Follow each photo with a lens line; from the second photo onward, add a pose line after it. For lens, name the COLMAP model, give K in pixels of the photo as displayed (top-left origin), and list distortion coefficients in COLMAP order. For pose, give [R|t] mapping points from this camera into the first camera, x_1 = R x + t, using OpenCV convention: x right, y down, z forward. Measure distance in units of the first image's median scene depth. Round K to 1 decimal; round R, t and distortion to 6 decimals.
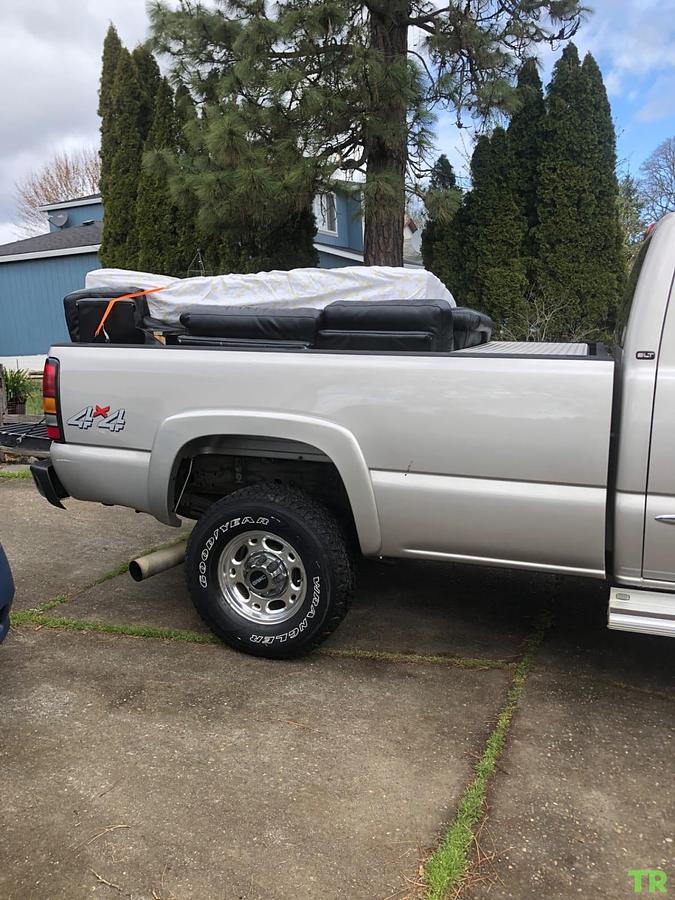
lens RADIAL K [[758.2, 0, 339.3], [0, 758.2, 438.5], [0, 0, 1]] dist [0.028818, 0.002071]
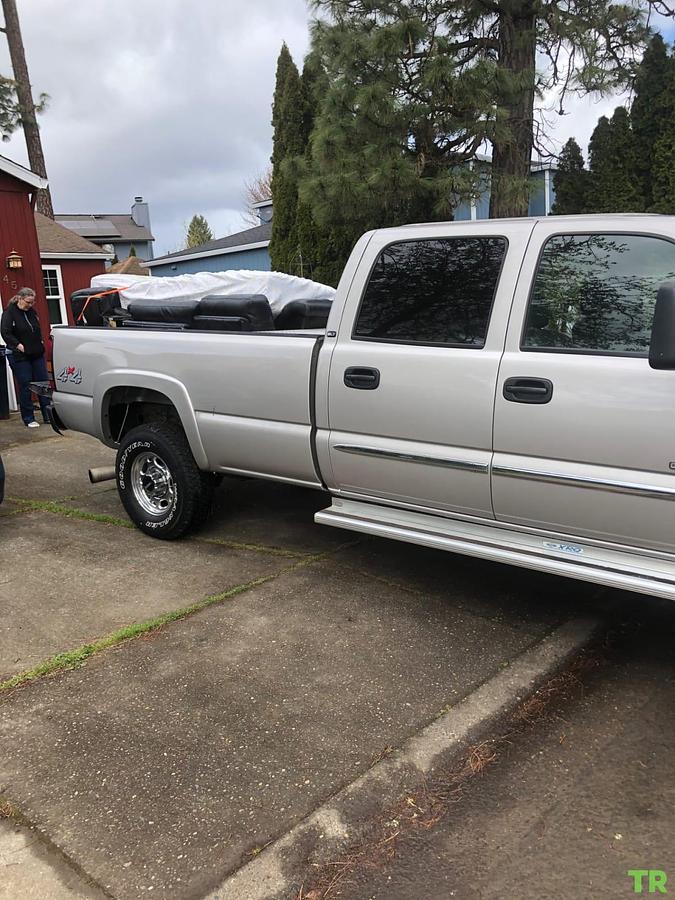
lens RADIAL K [[755.9, 0, 337.5], [0, 755.9, 450.0], [0, 0, 1]] dist [0.023280, 0.002530]
pose [[0.949198, 0.047945, -0.311006, 0.679208], [-0.035778, 0.998359, 0.044710, 0.036522], [0.312639, -0.031312, 0.949356, -0.286802]]
